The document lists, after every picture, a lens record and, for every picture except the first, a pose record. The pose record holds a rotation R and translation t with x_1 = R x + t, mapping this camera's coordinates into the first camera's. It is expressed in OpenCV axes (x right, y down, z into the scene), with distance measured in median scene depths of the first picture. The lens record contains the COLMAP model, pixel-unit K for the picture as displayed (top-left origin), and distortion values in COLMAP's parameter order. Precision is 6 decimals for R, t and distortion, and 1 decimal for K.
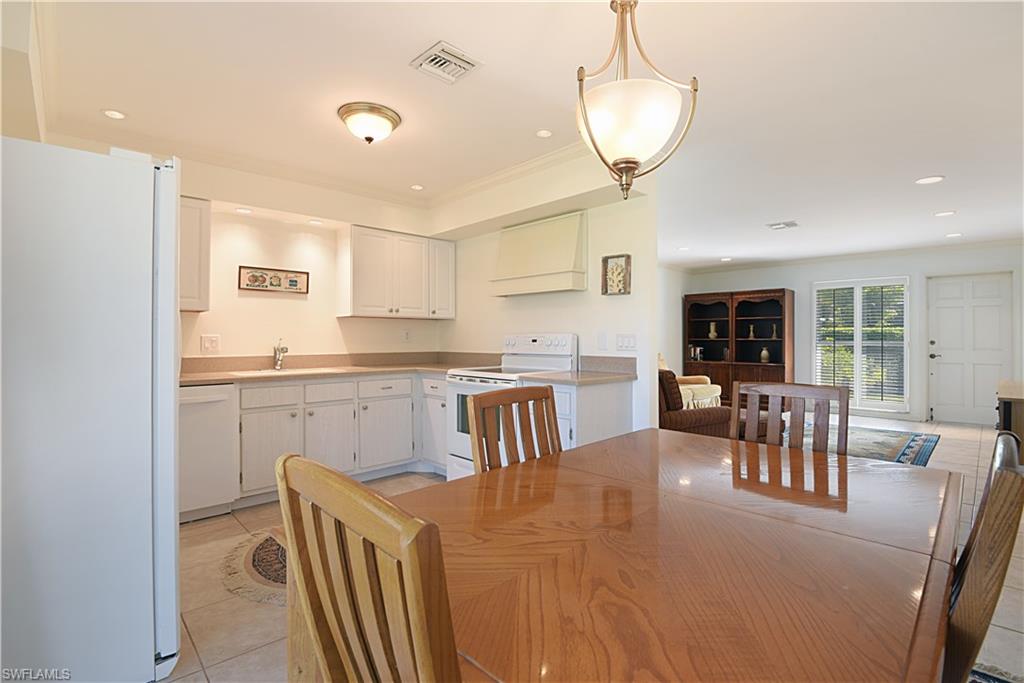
lens RADIAL K [[474.5, 0, 518.6], [0, 474.5, 333.5], [0, 0, 1]] dist [-0.008990, -0.015570]
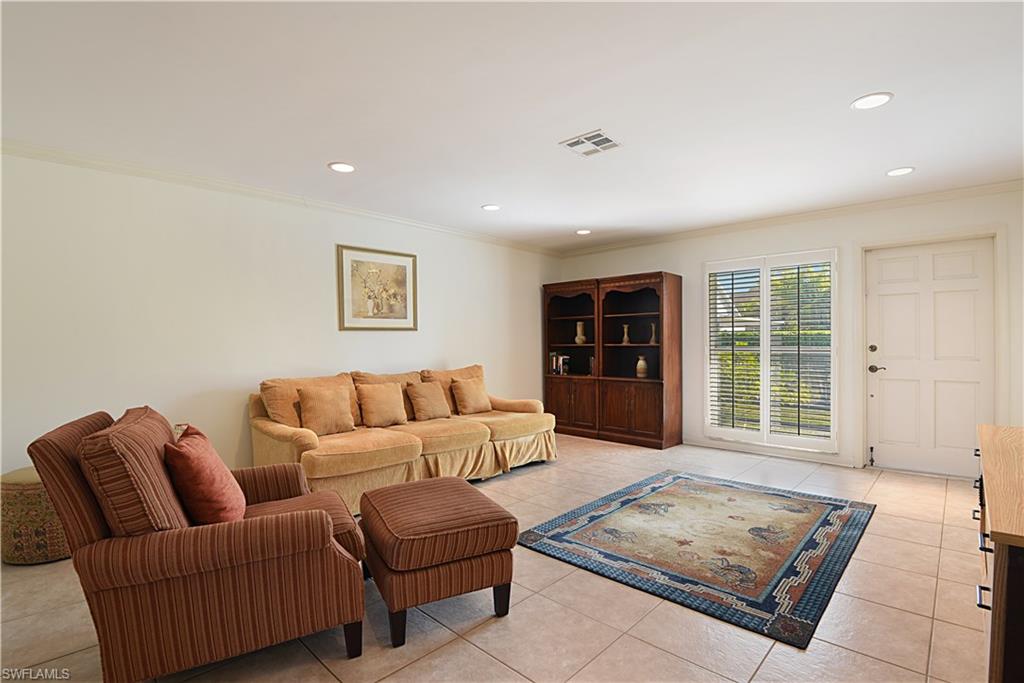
lens RADIAL K [[460.1, 0, 493.1], [0, 460.1, 339.4], [0, 0, 1]] dist [-0.039597, -0.001070]
pose [[0.999871, -0.005905, -0.014947, 0.620948], [0.005897, 0.999982, -0.000555, 0.006509], [0.014950, 0.000467, 0.999888, 0.621162]]
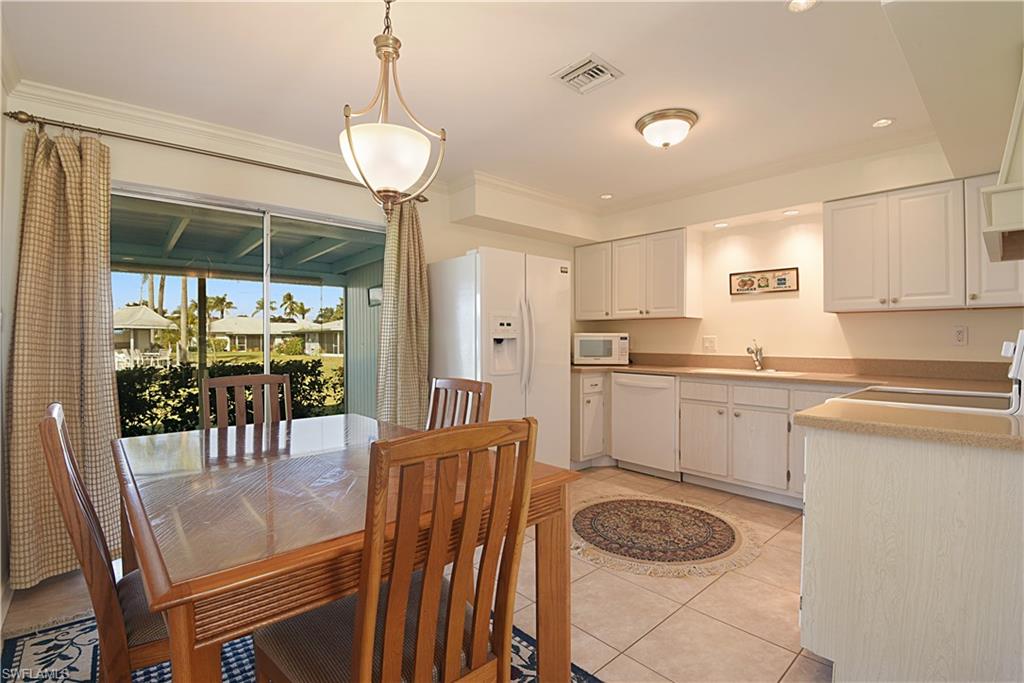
lens RADIAL K [[477.6, 0, 506.6], [0, 477.6, 334.1], [0, 0, 1]] dist [-0.034180, -0.000760]
pose [[-0.056042, -0.011092, -0.998367, 0.496108], [0.010014, 0.999882, -0.011671, 0.005179], [0.998378, -0.010652, -0.055925, 0.484524]]
